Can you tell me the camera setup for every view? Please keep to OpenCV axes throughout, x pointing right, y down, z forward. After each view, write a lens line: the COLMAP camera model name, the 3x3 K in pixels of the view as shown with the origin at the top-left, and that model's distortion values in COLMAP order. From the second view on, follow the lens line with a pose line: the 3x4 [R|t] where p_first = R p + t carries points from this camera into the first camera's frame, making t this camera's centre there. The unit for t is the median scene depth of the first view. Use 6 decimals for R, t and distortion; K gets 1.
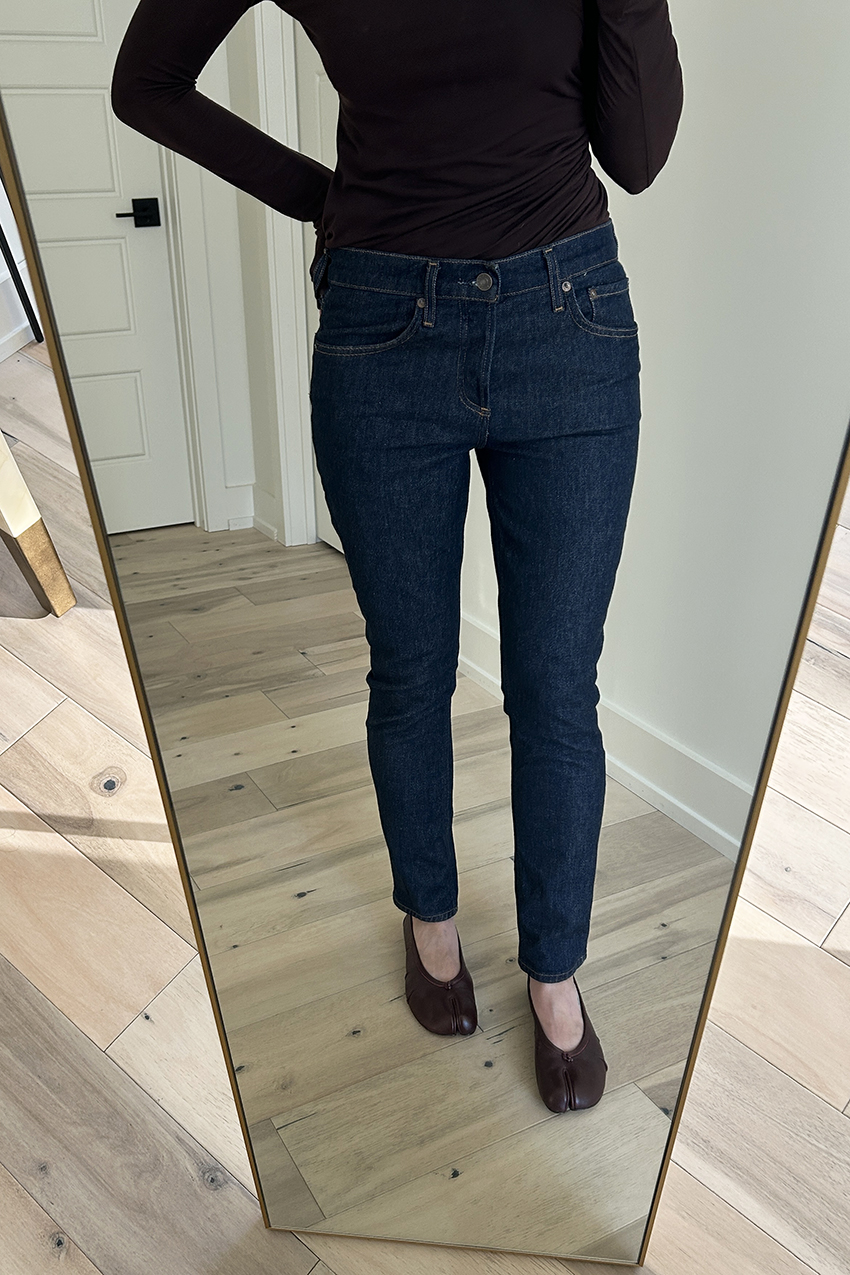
lens RADIAL K [[1067.2, 0, 374.4], [0, 1067.2, 712.8], [0, 0, 1]] dist [0.062399, -0.066077]
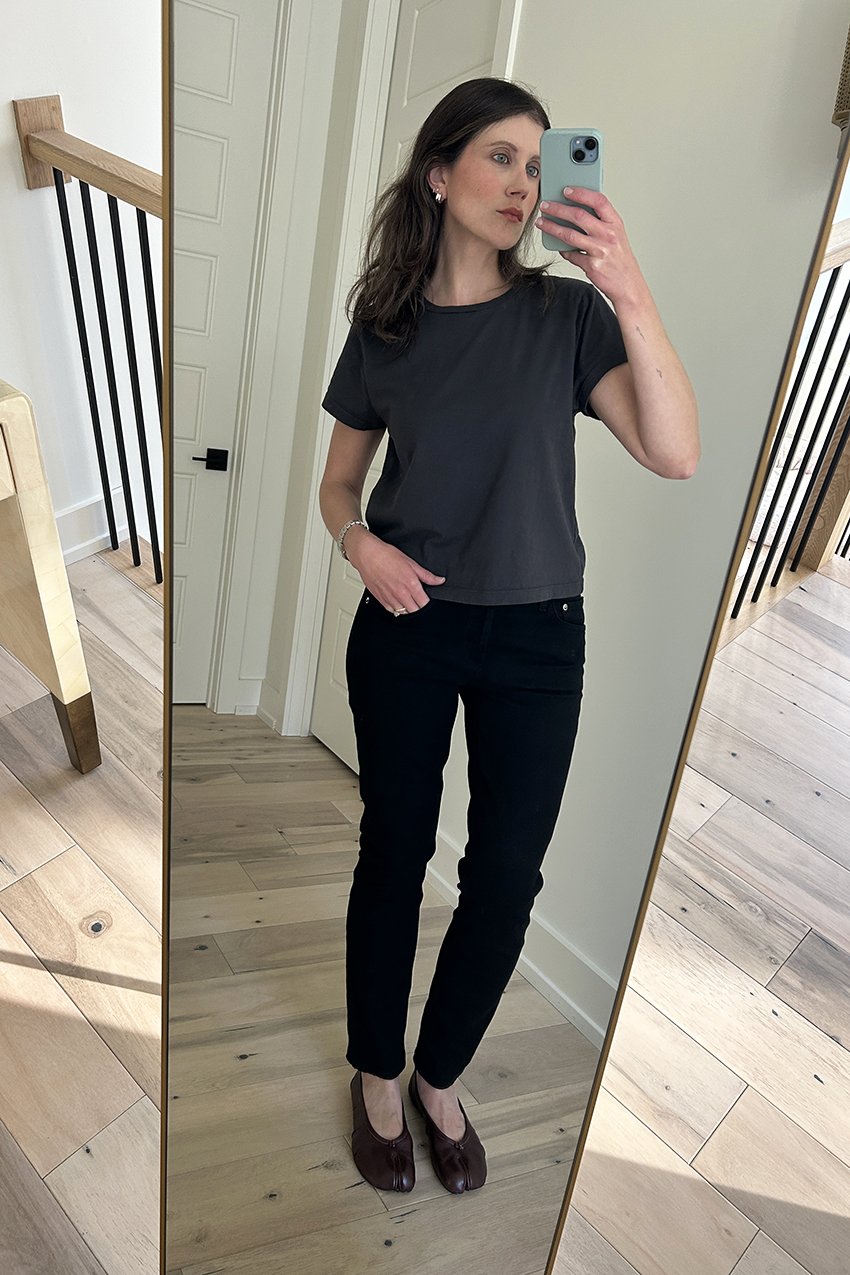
lens RADIAL K [[984.2, 0, 397.2], [0, 984.2, 631.9], [0, 0, 1]] dist [0.043492, -0.040032]
pose [[0.988006, 0.152518, 0.024120, -0.003321], [-0.140851, 0.954178, -0.264019, 0.000426], [-0.063283, 0.257455, 0.964216, -0.119736]]
